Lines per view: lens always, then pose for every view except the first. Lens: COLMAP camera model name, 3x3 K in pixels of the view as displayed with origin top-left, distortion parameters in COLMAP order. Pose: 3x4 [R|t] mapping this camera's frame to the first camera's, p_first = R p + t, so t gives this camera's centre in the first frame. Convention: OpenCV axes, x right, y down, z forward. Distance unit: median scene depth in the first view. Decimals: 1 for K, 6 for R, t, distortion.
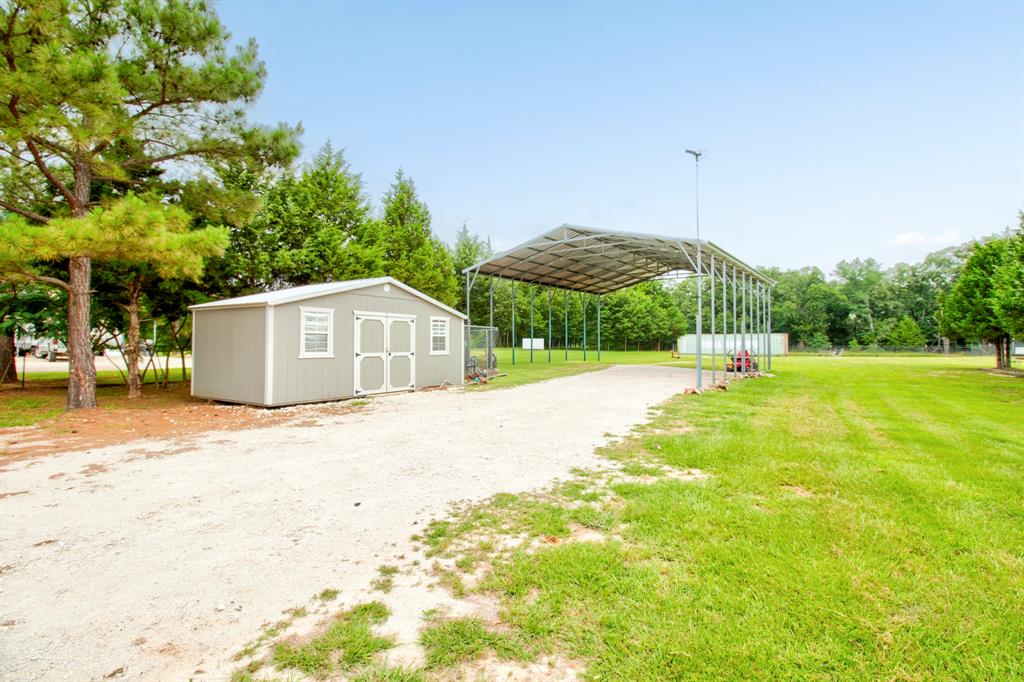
lens RADIAL K [[532.1, 0, 512.0], [0, 532.1, 341.0], [0, 0, 1]] dist [-0.002264, -0.000371]
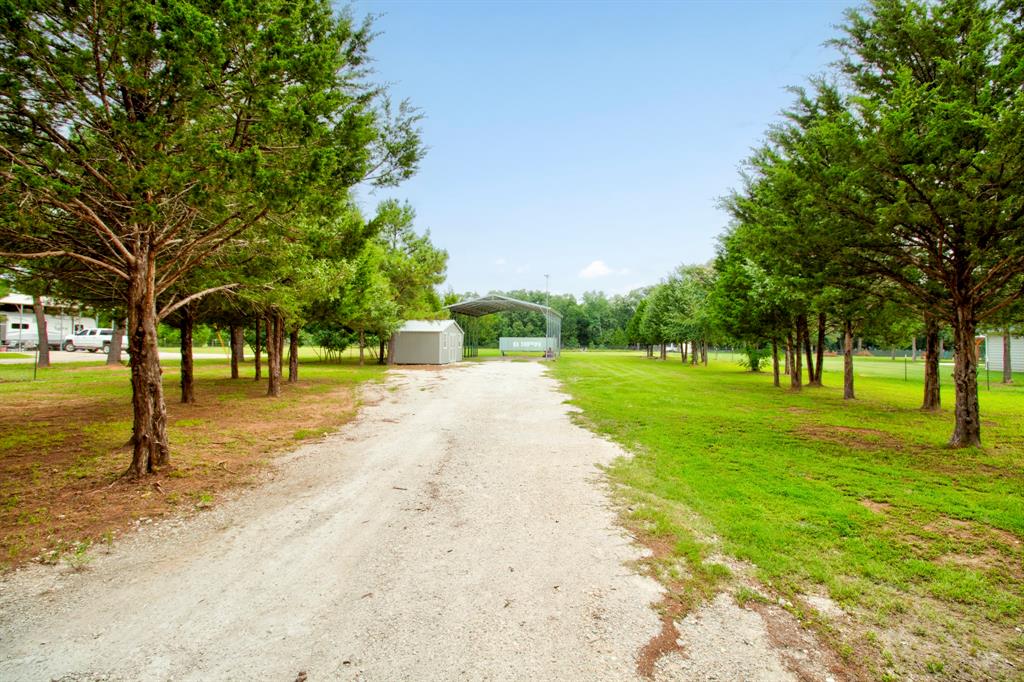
lens RADIAL K [[532.1, 0, 512.0], [0, 532.1, 341.0], [0, 0, 1]] dist [-0.002264, -0.000371]
pose [[0.904101, 0.016507, 0.426999, -0.251964], [-0.020818, 0.999769, 0.005429, -0.008338], [-0.426811, -0.013797, 0.904236, -0.337951]]
